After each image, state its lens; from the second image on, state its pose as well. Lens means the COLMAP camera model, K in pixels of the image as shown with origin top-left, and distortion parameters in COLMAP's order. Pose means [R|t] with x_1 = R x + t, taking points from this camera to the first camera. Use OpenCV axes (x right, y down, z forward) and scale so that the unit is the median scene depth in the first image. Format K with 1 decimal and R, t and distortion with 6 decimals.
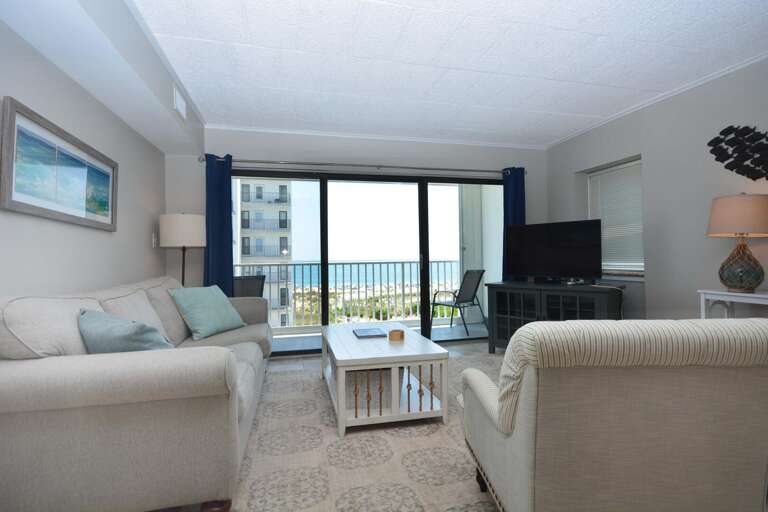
lens RADIAL K [[384.3, 0, 379.4], [0, 384.3, 254.3], [0, 0, 1]] dist [0.002621, 0.000242]
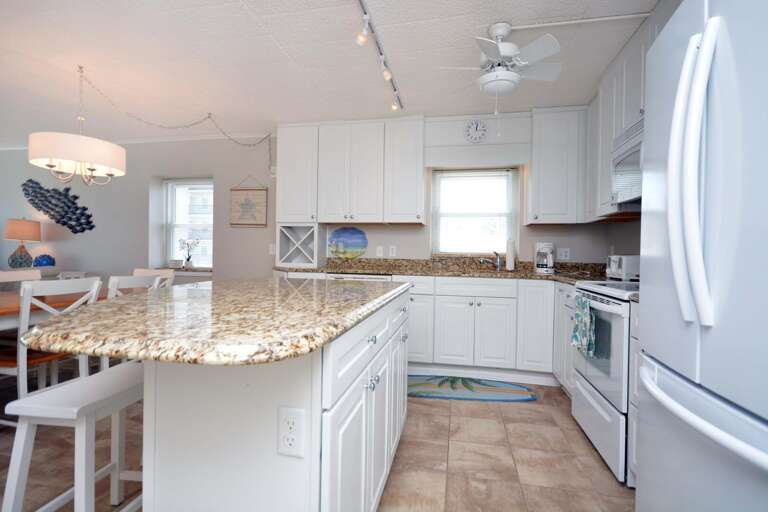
lens RADIAL K [[368.6, 0, 384.4], [0, 368.6, 254.3], [0, 0, 1]] dist [0.007941, -0.002992]
pose [[0.423730, 0.018458, 0.905600, 0.045569], [-0.033056, 0.999441, -0.004904, -0.021194], [-0.905185, -0.027857, 0.424104, -0.922355]]
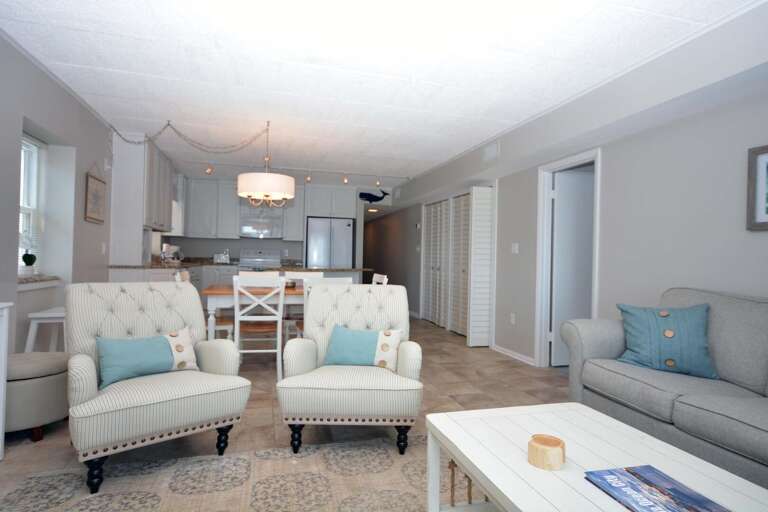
lens RADIAL K [[433.8, 0, 384.5], [0, 433.8, 256.8], [0, 0, 1]] dist [0.000019, -0.000374]
pose [[-0.998959, -0.009873, -0.044536, 0.177643], [-0.009080, 0.999797, -0.017971, 0.007398], [0.044705, -0.017548, -0.998846, 1.101894]]
